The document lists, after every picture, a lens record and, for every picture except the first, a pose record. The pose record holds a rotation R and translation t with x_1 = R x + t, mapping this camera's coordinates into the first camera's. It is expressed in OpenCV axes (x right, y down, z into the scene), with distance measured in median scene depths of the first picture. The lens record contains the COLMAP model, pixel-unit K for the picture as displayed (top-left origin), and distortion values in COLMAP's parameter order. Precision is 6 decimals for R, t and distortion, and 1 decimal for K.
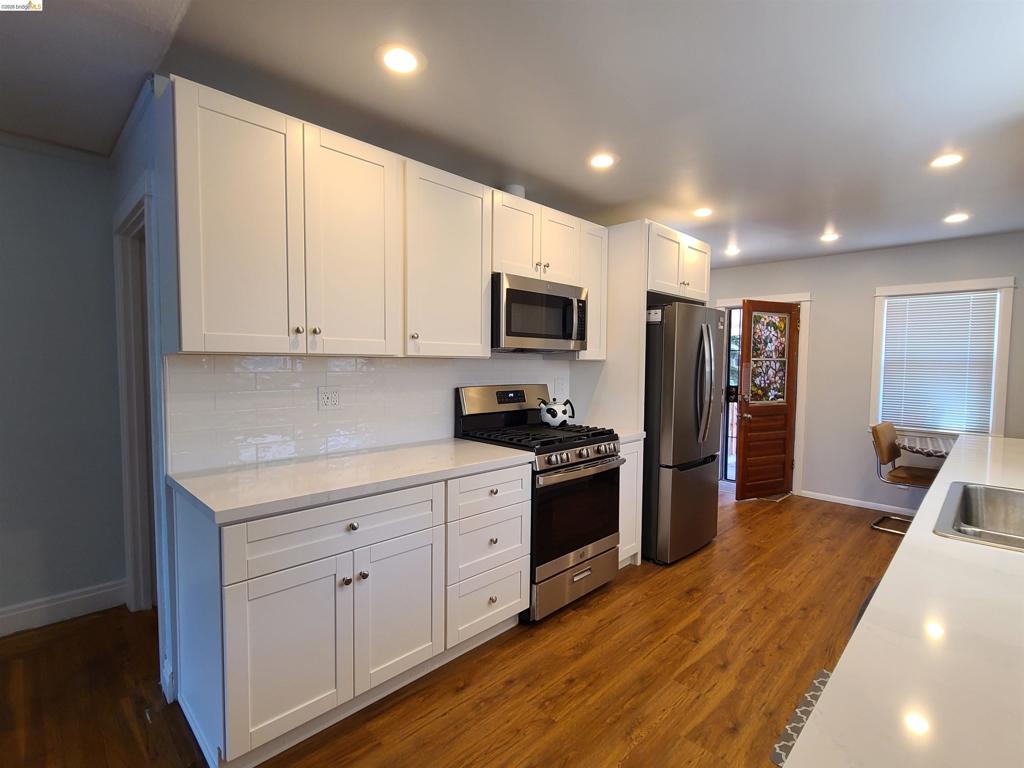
lens RADIAL K [[487.5, 0, 502.1], [0, 487.5, 395.7], [0, 0, 1]] dist [0.077791, 0.000027]
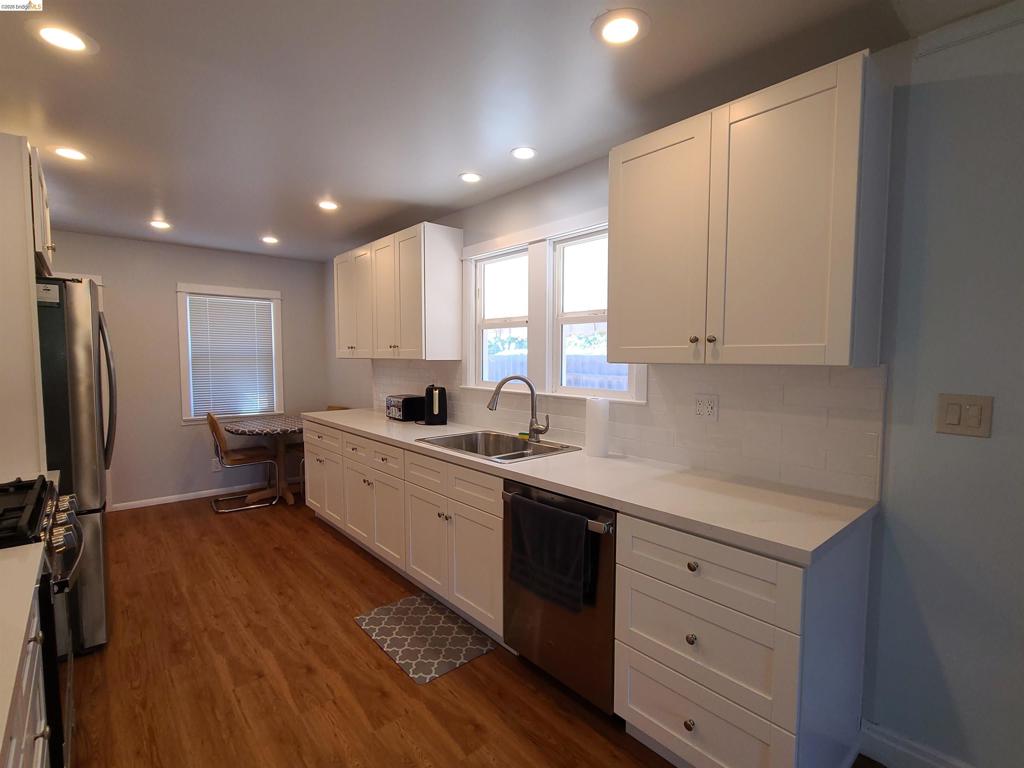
lens RADIAL K [[524.1, 0, 517.9], [0, 524.1, 383.4], [0, 0, 1]] dist [0.000507, 0.000135]
pose [[0.081957, -0.069936, 0.994179, -0.389151], [0.076896, 0.995005, 0.063655, -0.040399], [-0.993665, 0.071232, 0.086925, 0.366897]]
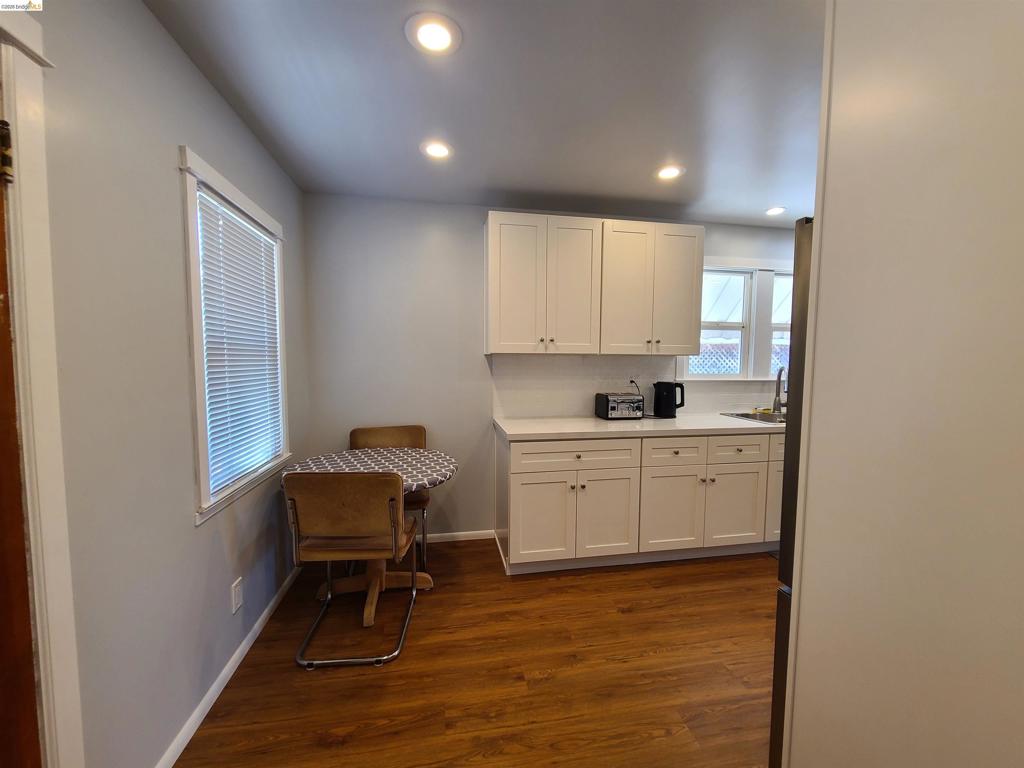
lens RADIAL K [[443.6, 0, 512.0], [0, 443.6, 384.0], [0, 0, 1]] dist [0.001210, 0.000107]
pose [[-0.843271, -0.065476, 0.533485, 0.546654], [0.014966, 0.989307, 0.145078, -0.126995], [-0.537280, 0.130324, -0.833274, 1.772416]]
